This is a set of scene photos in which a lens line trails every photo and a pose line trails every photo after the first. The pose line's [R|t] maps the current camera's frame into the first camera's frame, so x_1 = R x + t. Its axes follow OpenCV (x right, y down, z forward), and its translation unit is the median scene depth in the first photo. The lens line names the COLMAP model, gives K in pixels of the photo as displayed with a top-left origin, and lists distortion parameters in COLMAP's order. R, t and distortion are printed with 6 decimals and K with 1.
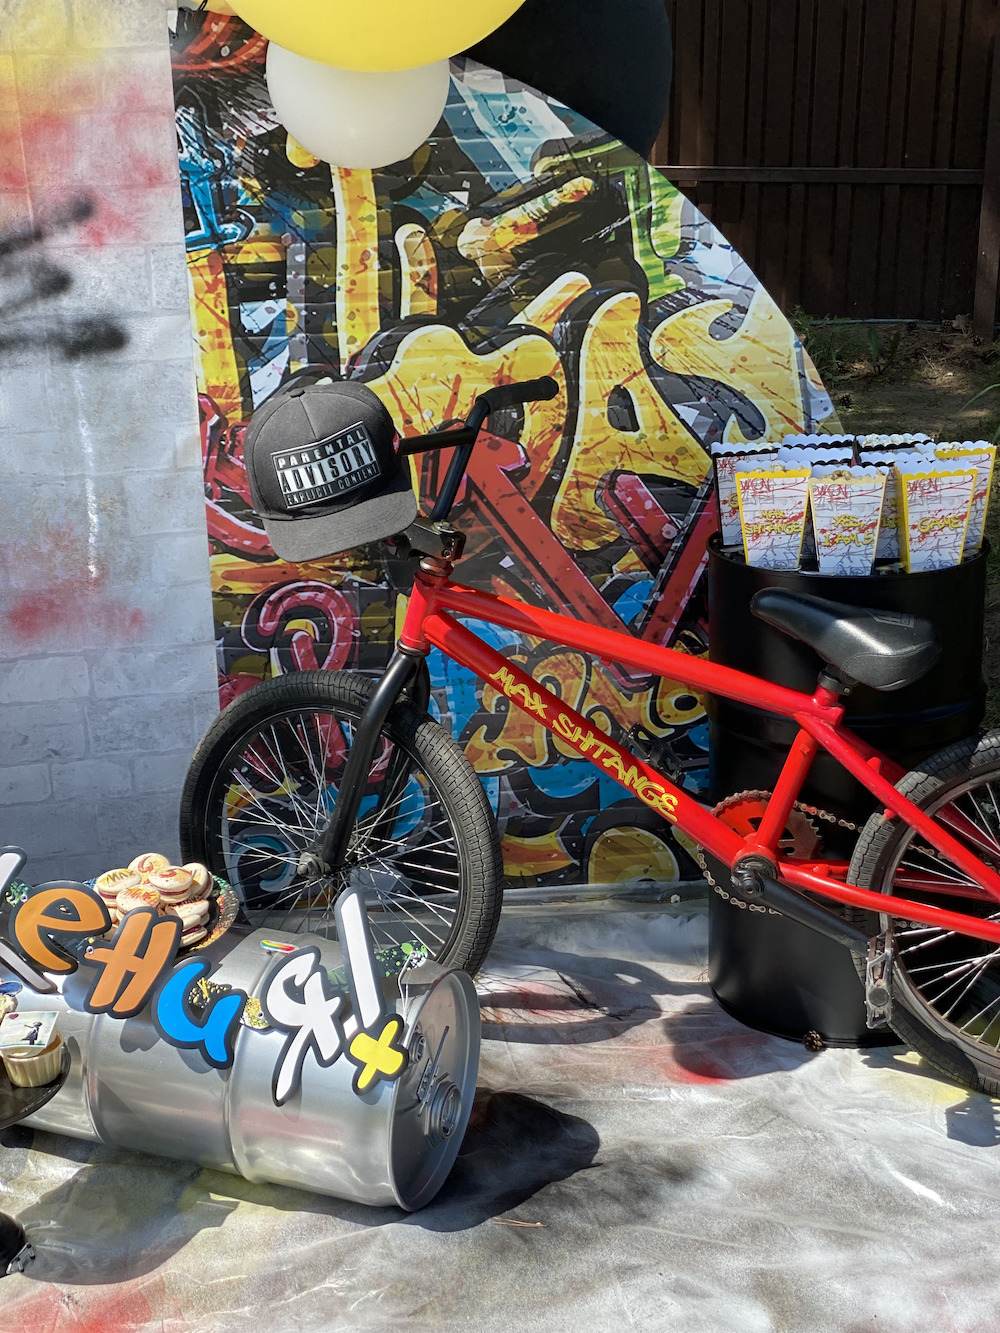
lens RADIAL K [[2002.5, 0, 514.8], [0, 2002.5, 650.3], [0, 0, 1]] dist [0.110857, 0.000000]
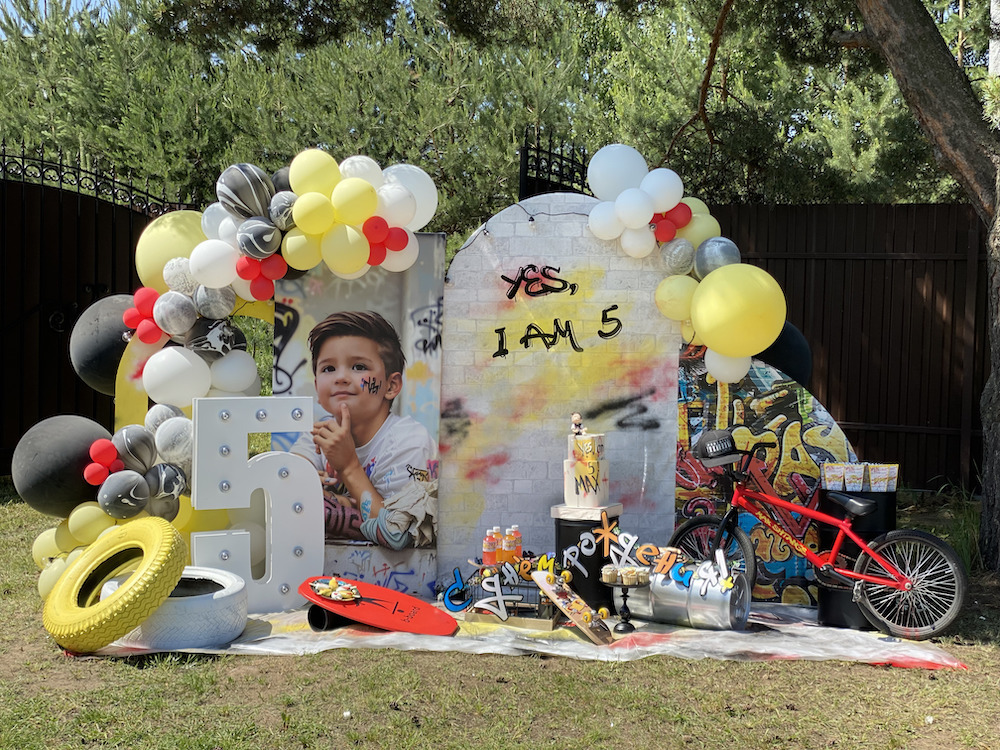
lens RADIAL K [[1502.2, 0, 499.8], [0, 1502.2, 364.5], [0, 0, 1]] dist [0.110857, 0.000000]
pose [[0.985481, 0.040905, -0.164787, -0.028213], [-0.089717, 0.949439, -0.300858, 0.595883], [0.144149, 0.311274, 0.939324, -1.677750]]
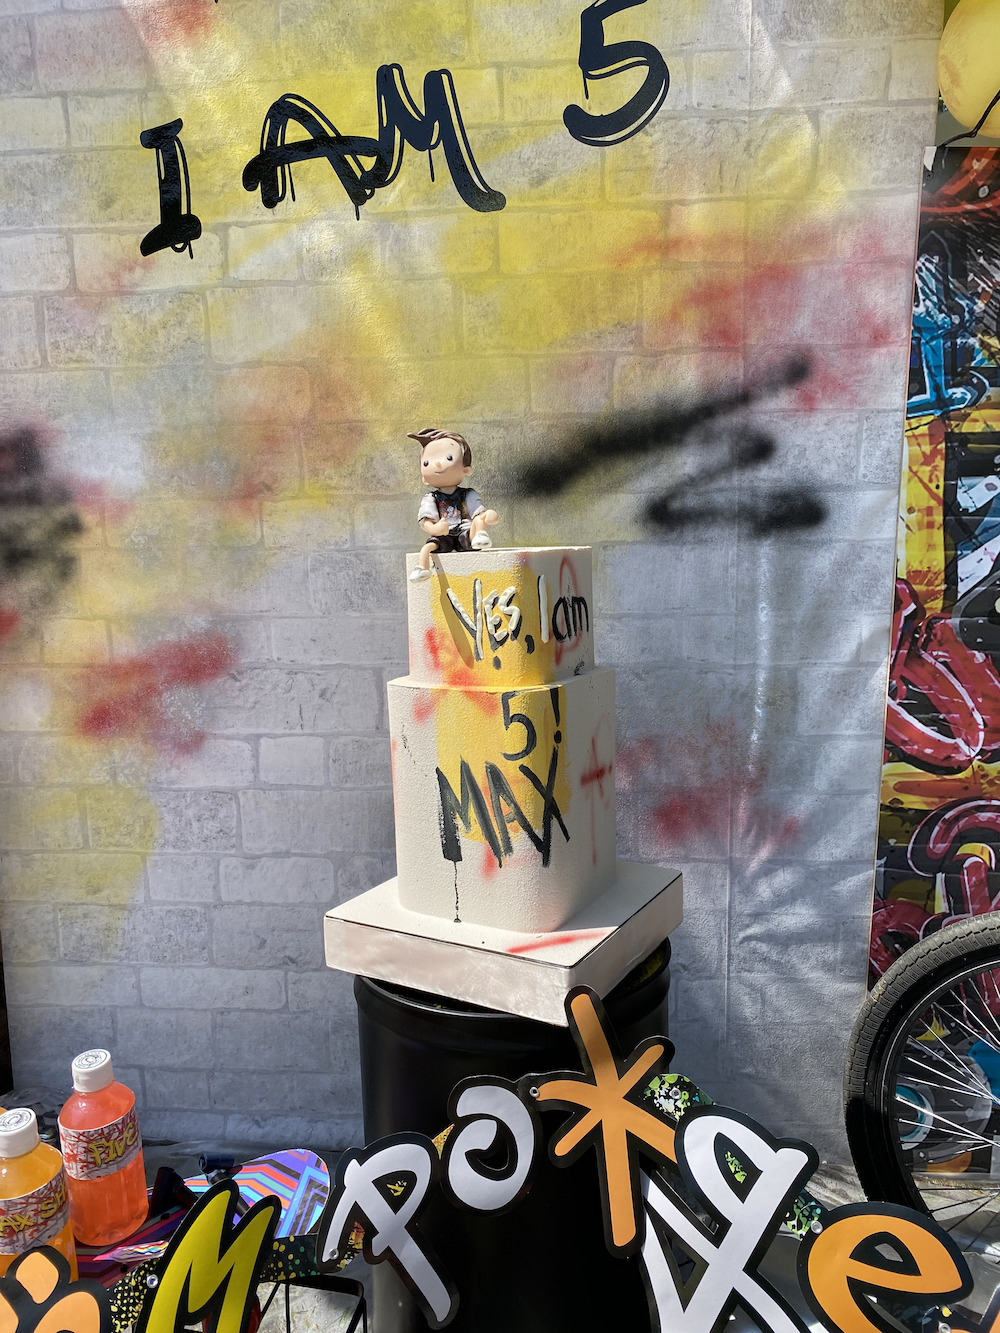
lens RADIAL K [[1010.1, 0, 480.2], [0, 1010.1, 654.5], [0, 0, 1]] dist [0.040455, -0.051126]
pose [[0.974610, 0.042753, -0.219788, -0.236119], [-0.086963, 0.976818, -0.195613, 0.010645], [0.206330, 0.209760, 0.955735, 0.531135]]
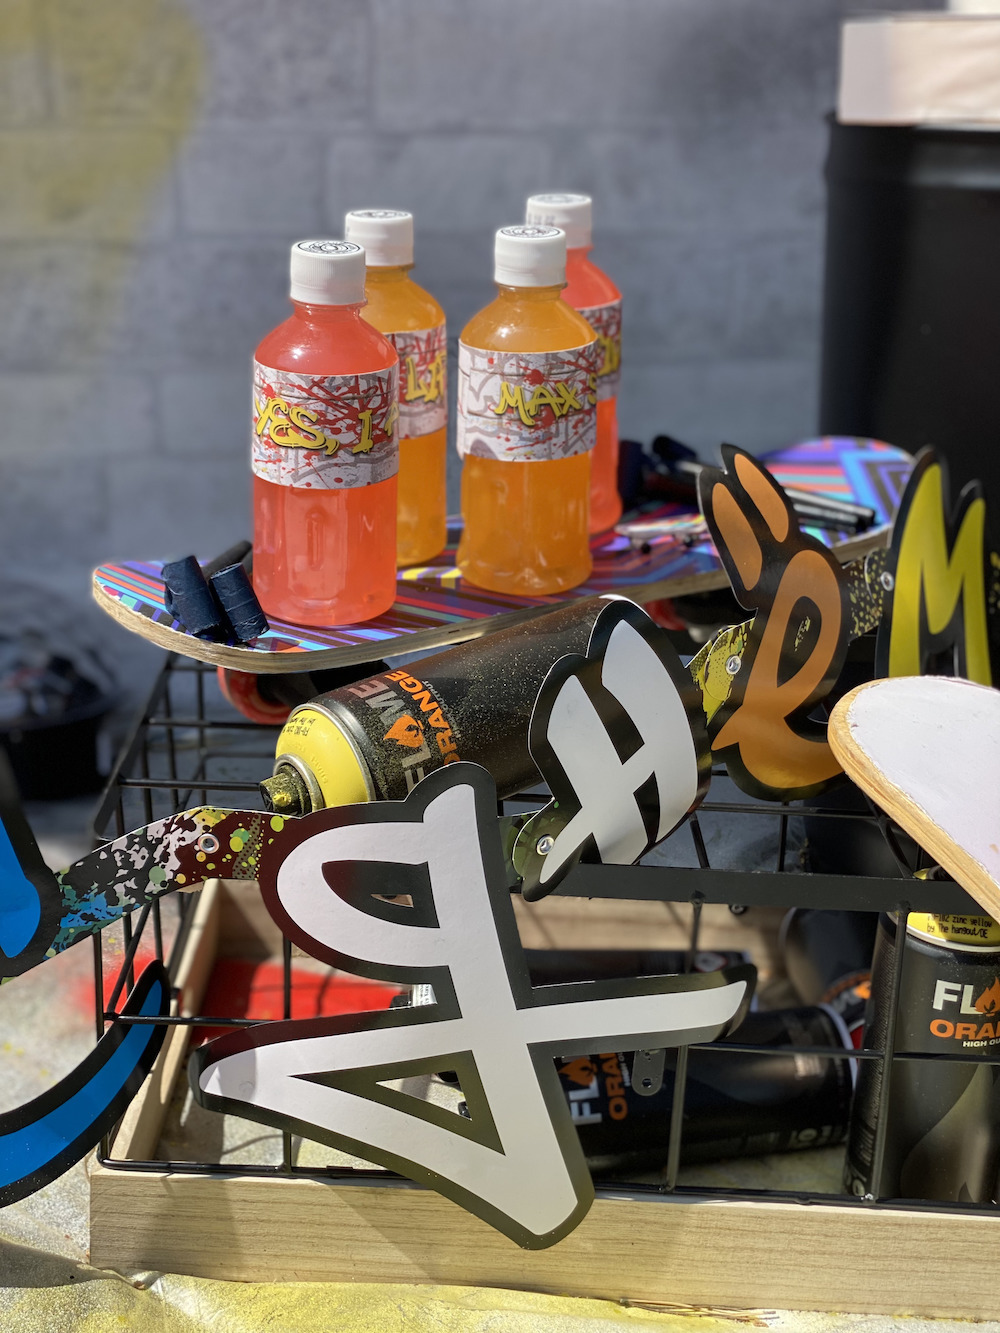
lens RADIAL K [[2002.5, 0, 512.0], [0, 2002.5, 645.5], [0, 0, 1]] dist [0.110857, 0.000000]
pose [[0.999413, 0.030728, 0.015146, -0.426728], [-0.030242, 0.999051, -0.031335, 0.166288], [-0.016094, 0.030859, 0.999394, 0.496786]]
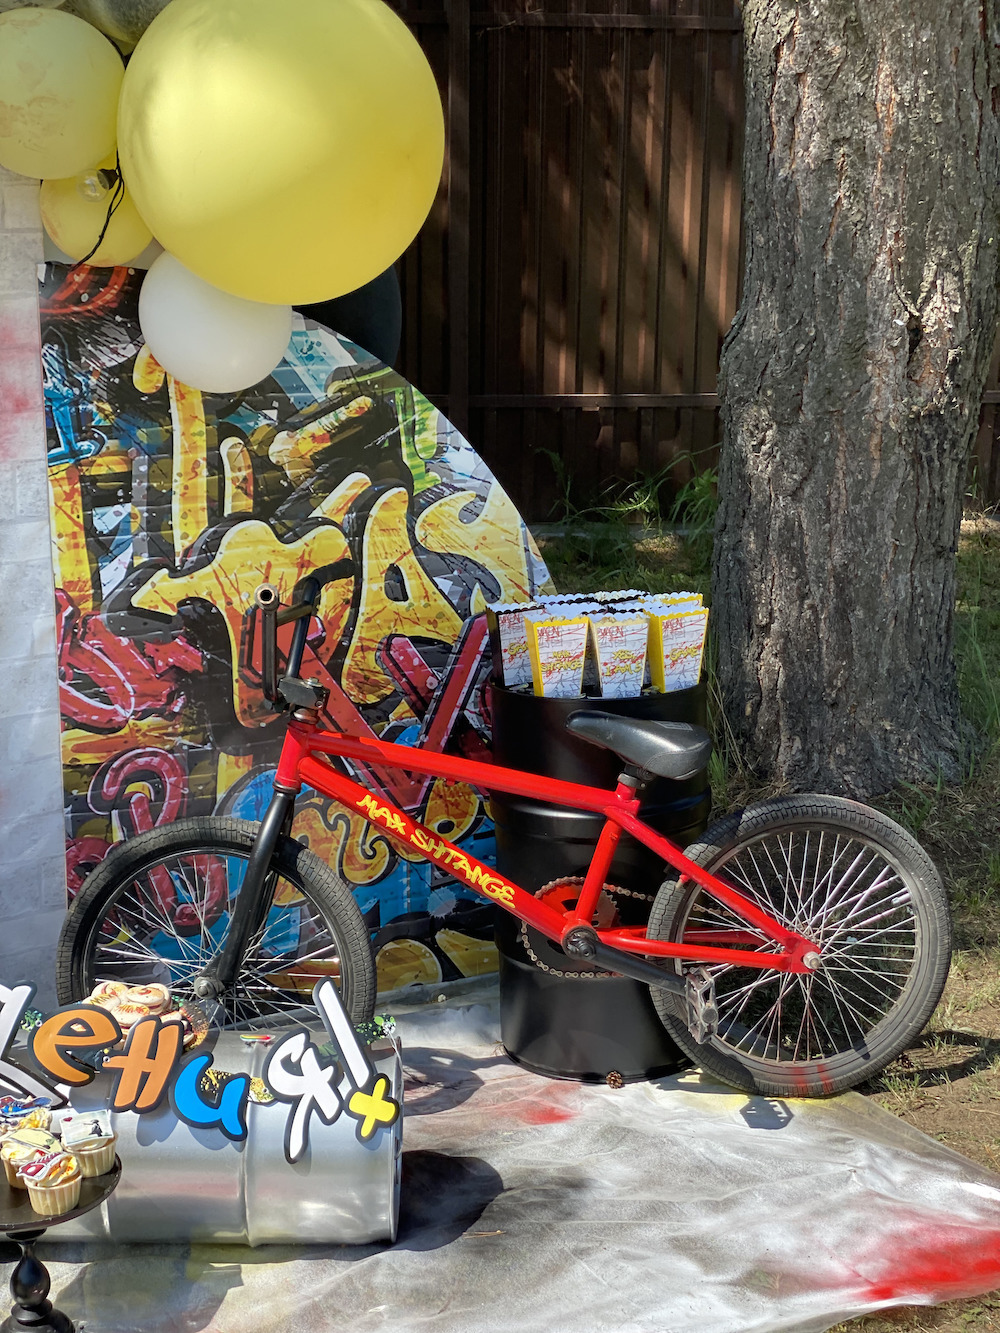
lens RADIAL K [[2002.5, 0, 522.0], [0, 2002.5, 688.9], [0, 0, 1]] dist [0.110857, 0.000000]
pose [[0.932654, -0.074178, 0.353065, -0.316507], [0.105791, 0.991845, -0.071074, 0.037732], [-0.344914, 0.103638, 0.932895, -0.150451]]
